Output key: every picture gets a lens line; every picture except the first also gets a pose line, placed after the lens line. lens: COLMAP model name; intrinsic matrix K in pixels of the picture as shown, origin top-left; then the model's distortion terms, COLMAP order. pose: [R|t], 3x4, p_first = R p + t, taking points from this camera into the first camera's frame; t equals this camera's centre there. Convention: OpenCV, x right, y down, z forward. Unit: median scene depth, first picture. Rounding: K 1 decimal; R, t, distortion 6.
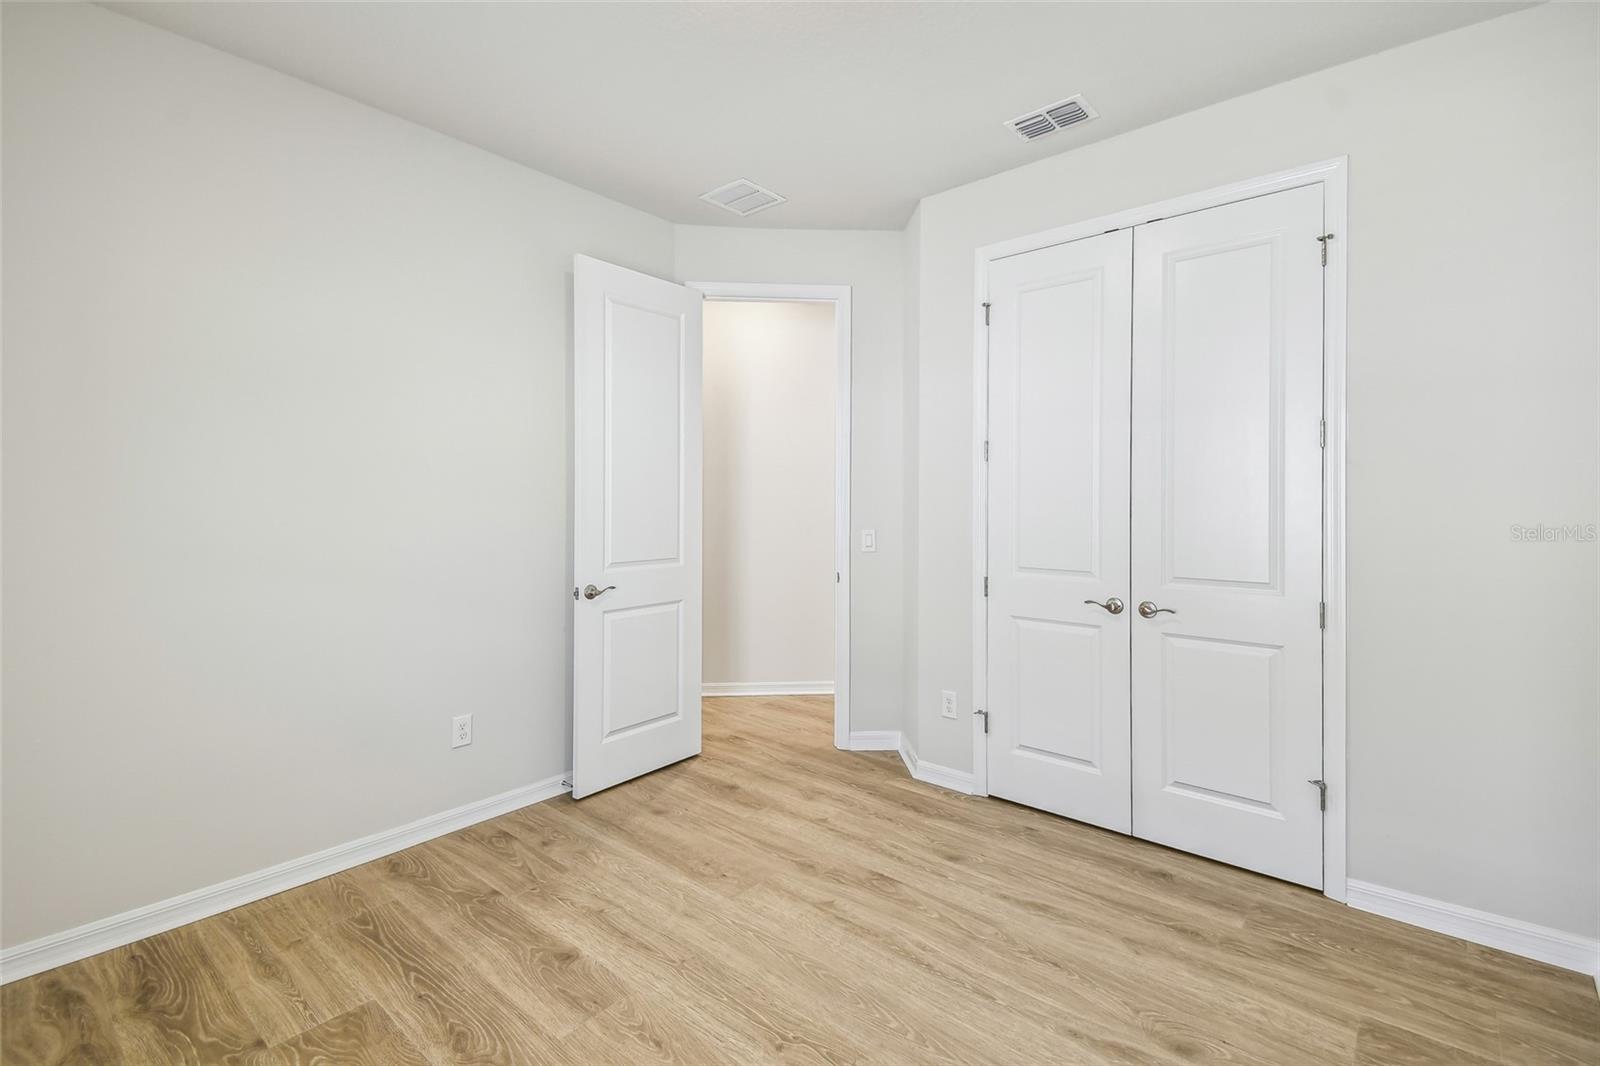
lens RADIAL K [[696.8, 0, 798.7], [0, 696.8, 522.9], [0, 0, 1]] dist [0.000816, -0.010618]
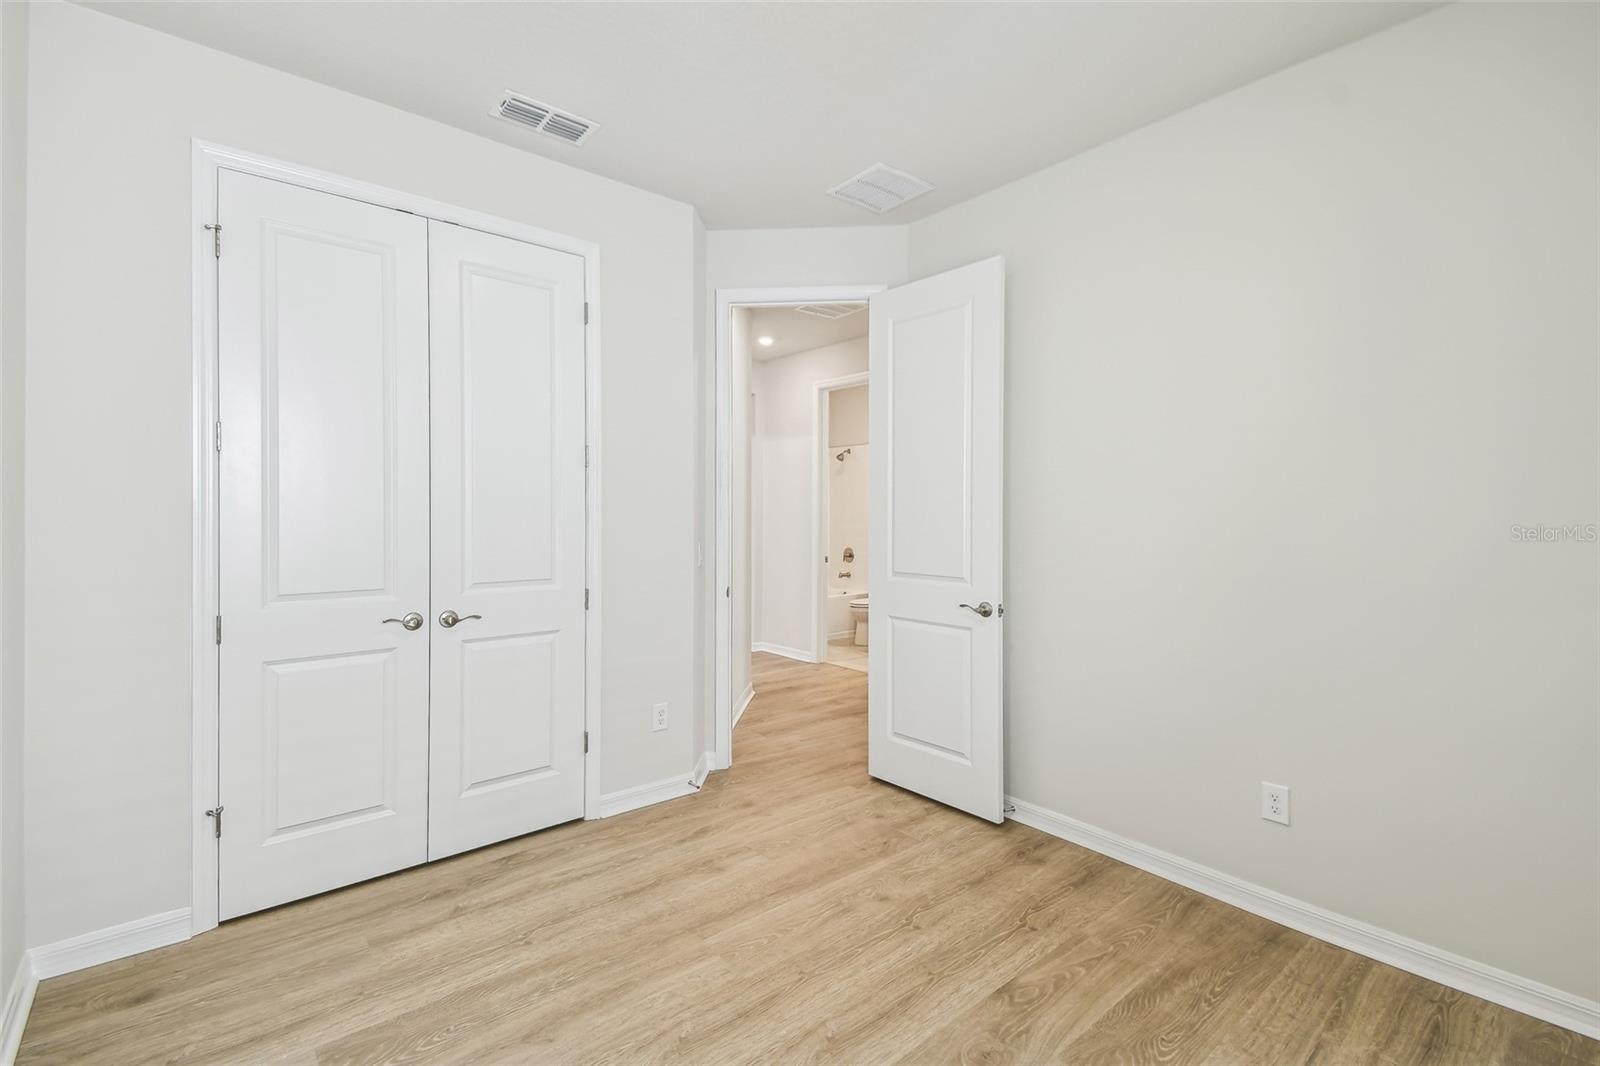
lens RADIAL K [[713.8, 0, 793.4], [0, 713.8, 535.2], [0, 0, 1]] dist [0.048575, -0.027317]
pose [[0.176846, -0.034079, 0.983648, -0.525993], [0.027458, 0.999182, 0.029680, -0.015587], [-0.983855, 0.021760, 0.177637, 0.434057]]
